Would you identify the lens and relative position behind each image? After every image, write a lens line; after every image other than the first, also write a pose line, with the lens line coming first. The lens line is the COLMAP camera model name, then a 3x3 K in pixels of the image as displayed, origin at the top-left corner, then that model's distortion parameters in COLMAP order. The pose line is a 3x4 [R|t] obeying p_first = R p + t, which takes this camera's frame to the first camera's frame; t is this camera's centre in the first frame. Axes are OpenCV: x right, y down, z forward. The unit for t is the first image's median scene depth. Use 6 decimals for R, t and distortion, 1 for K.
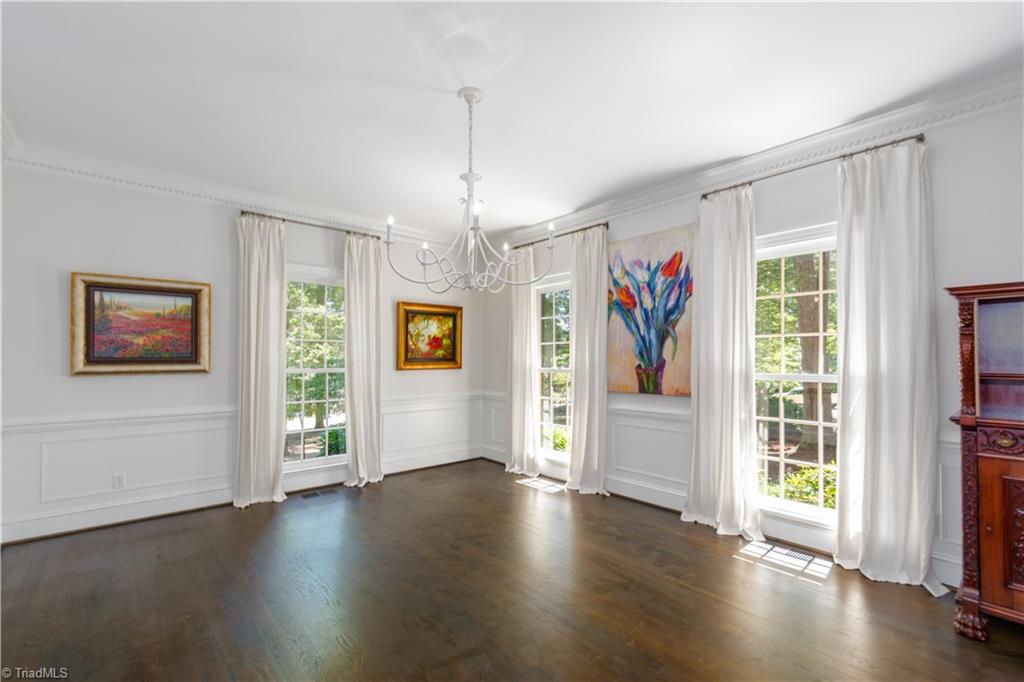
lens RADIAL K [[455.6, 0, 520.1], [0, 455.6, 354.2], [0, 0, 1]] dist [0.009470, -0.002252]
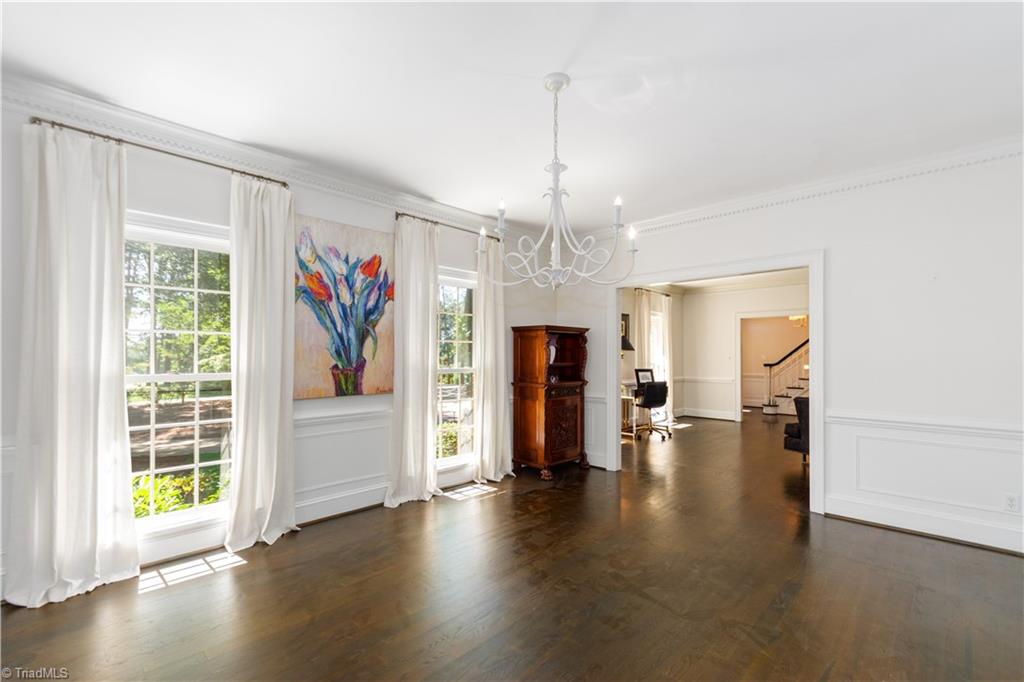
lens RADIAL K [[455.6, 0, 495.7], [0, 455.6, 356.5], [0, 0, 1]] dist [0.009470, -0.002252]
pose [[-0.057877, -0.001068, 0.998323, -0.666231], [-0.008876, 0.999960, 0.000555, 0.003522], [-0.998284, -0.008829, -0.057884, 0.745705]]
